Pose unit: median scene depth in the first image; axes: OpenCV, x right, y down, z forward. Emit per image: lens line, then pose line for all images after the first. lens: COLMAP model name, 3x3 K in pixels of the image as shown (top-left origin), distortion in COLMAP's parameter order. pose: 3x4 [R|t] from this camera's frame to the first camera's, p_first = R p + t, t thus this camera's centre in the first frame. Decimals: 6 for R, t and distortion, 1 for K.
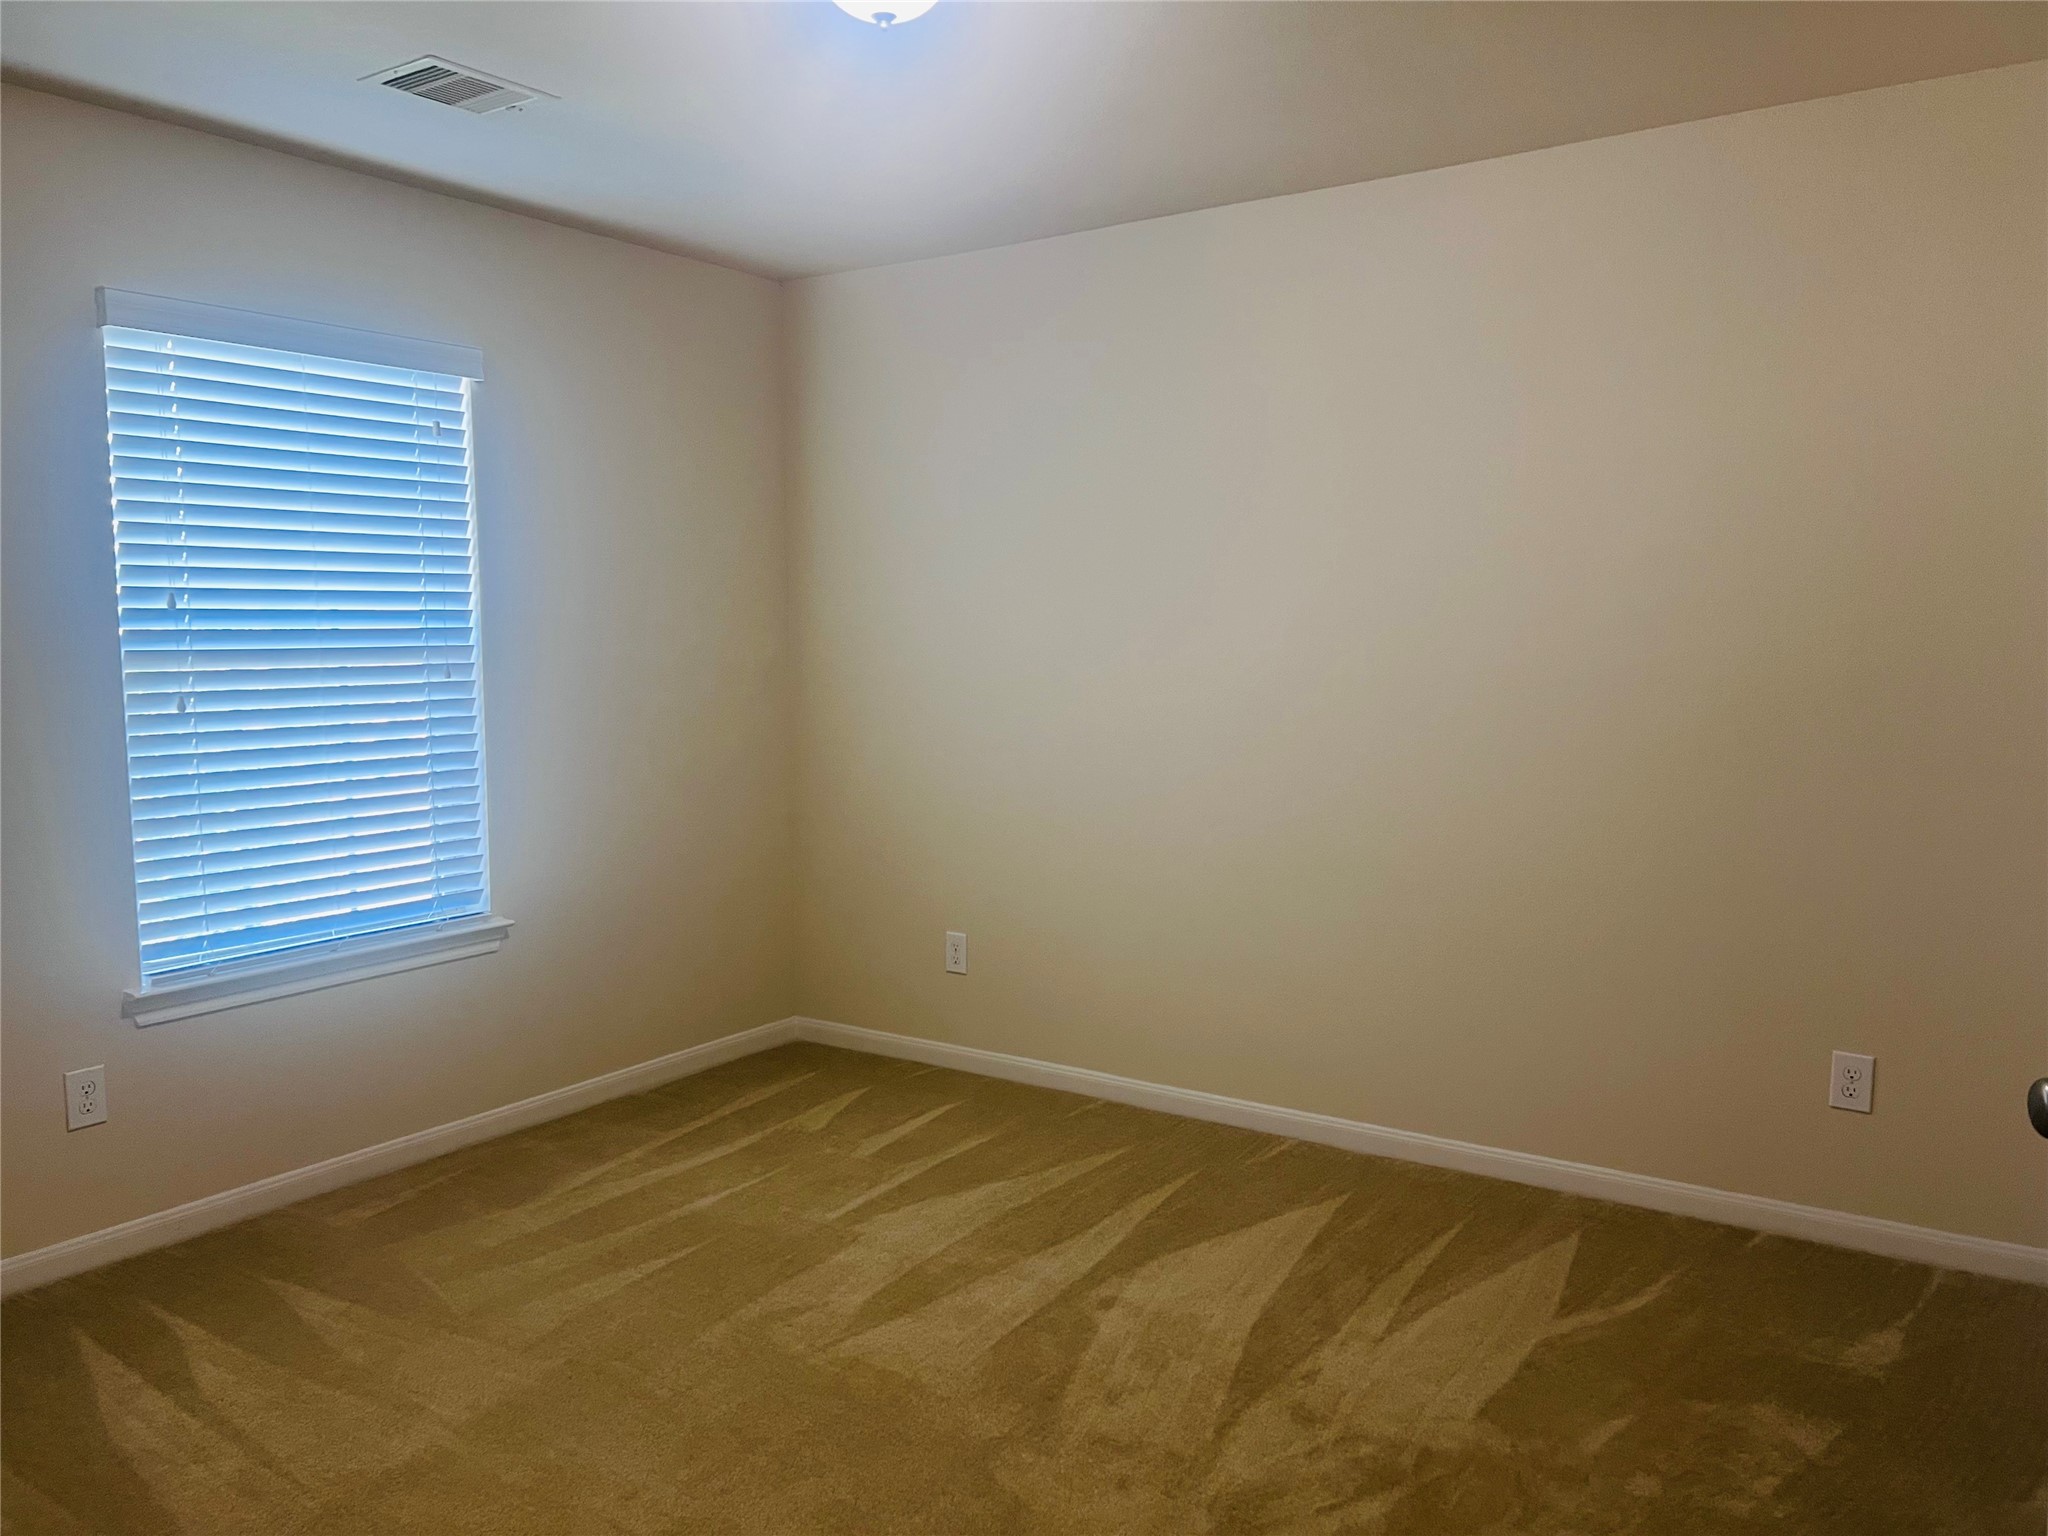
lens RADIAL K [[1555.0, 0, 1033.6], [0, 1555.0, 780.9], [0, 0, 1]] dist [0.097892, -0.150346]
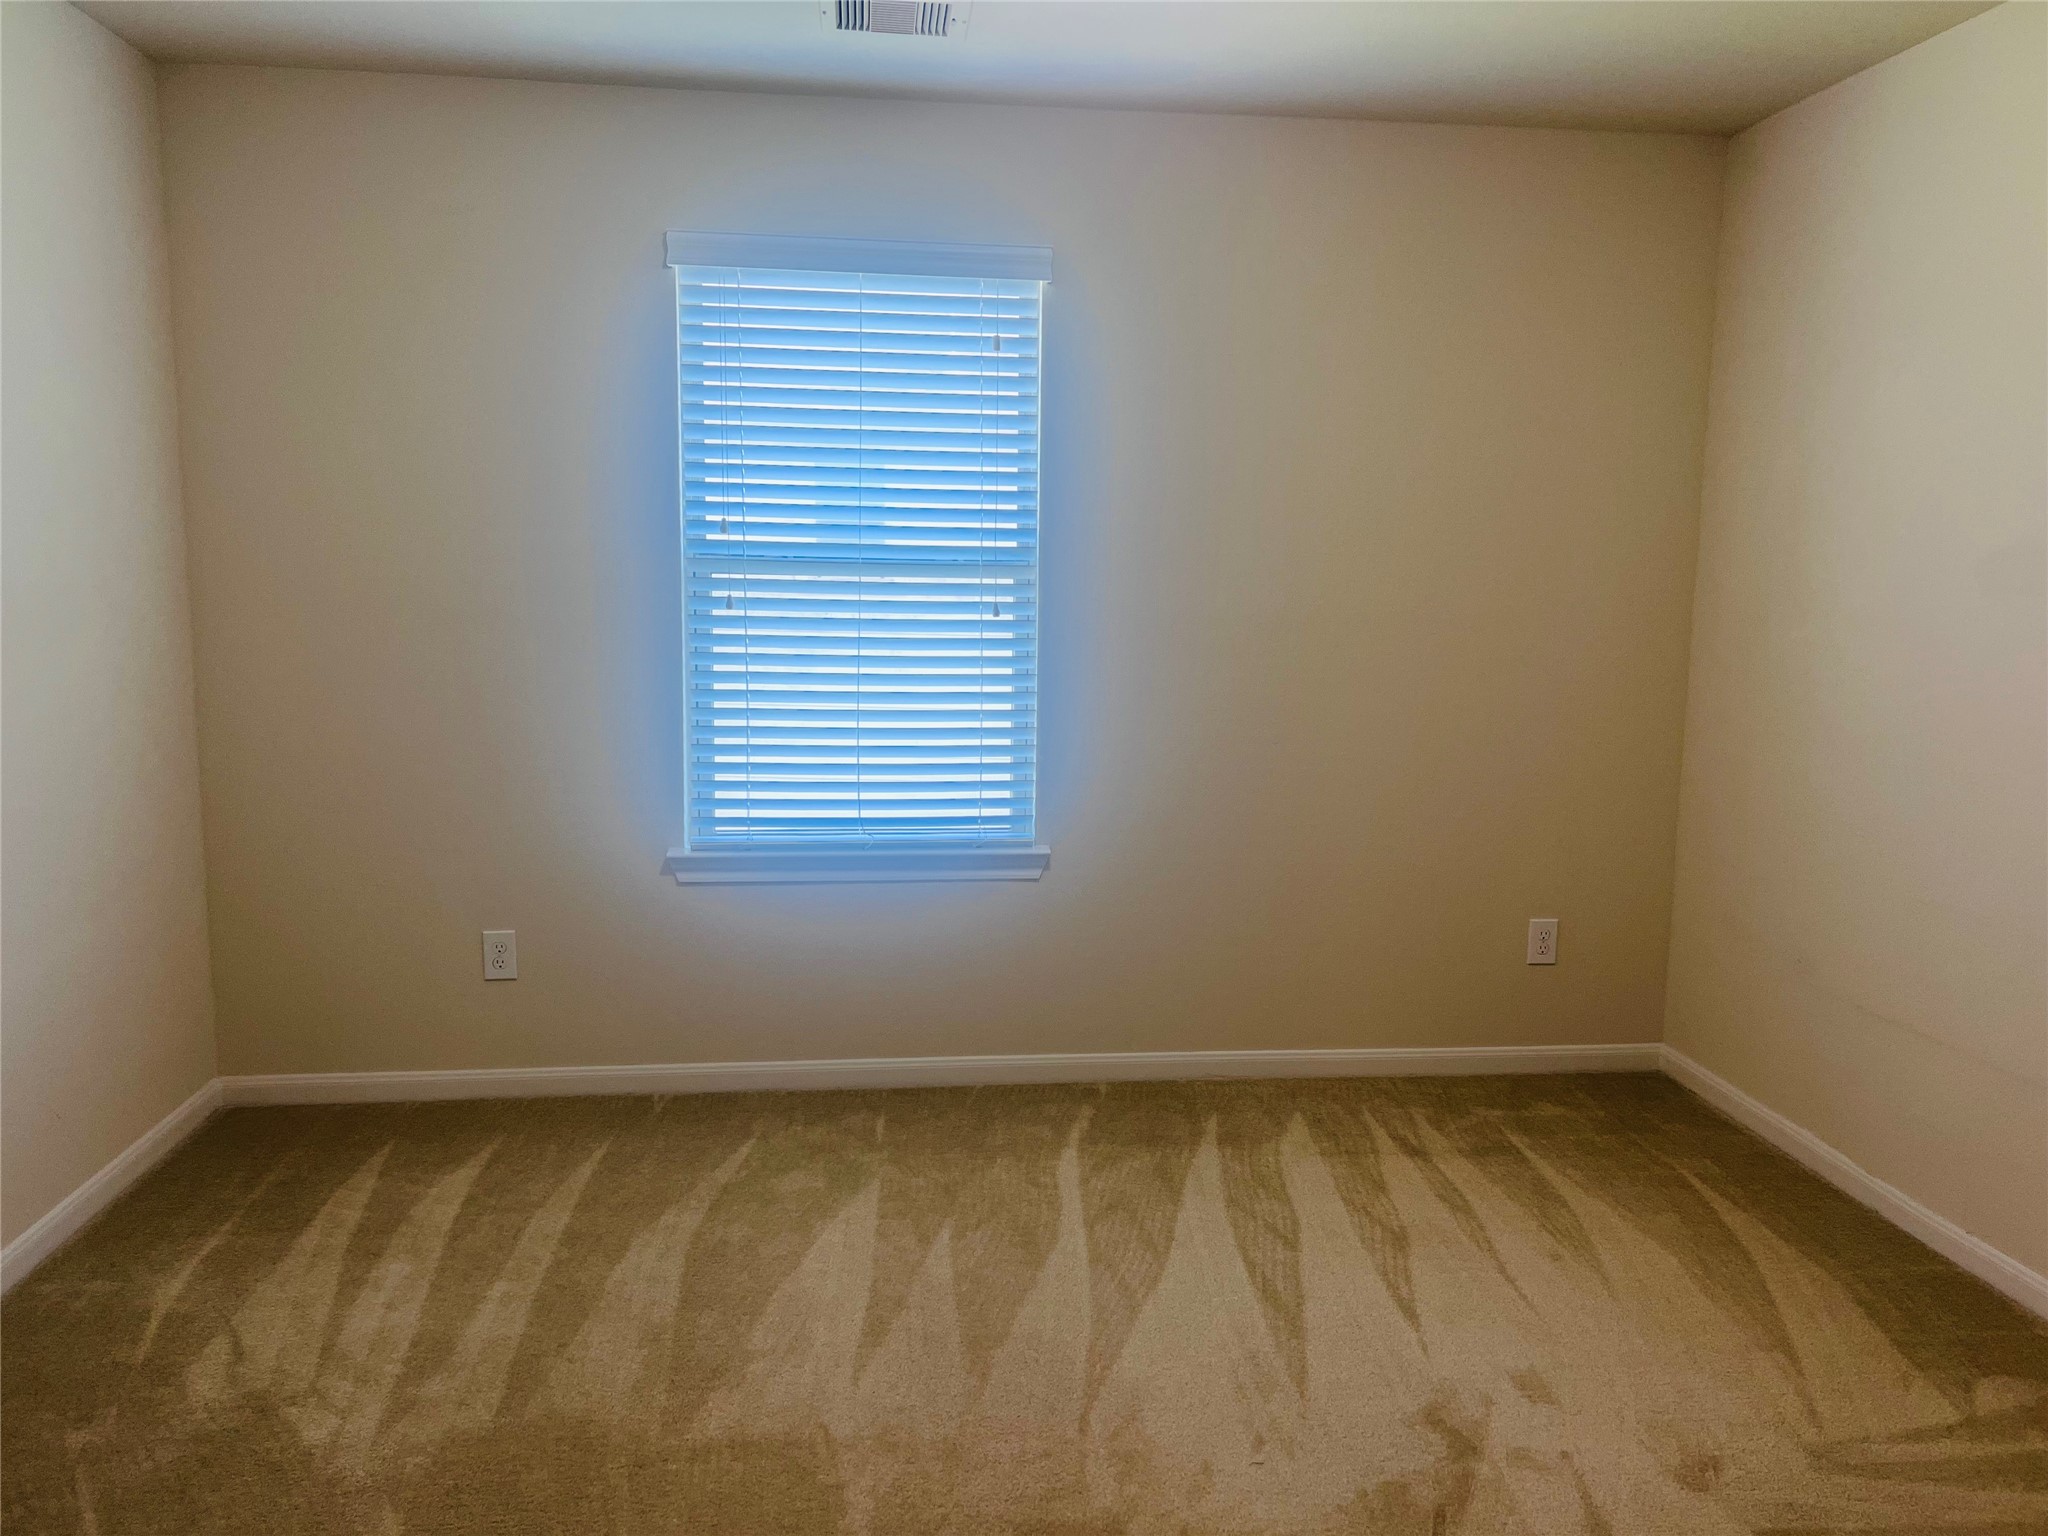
lens RADIAL K [[1555.0, 0, 1033.6], [0, 1555.0, 780.9], [0, 0, 1]] dist [0.097892, -0.150346]
pose [[0.656396, 0.132355, -0.742715, 0.395188], [-0.099989, 0.991068, 0.088245, -0.040753], [0.747761, 0.016340, 0.663767, 0.382232]]
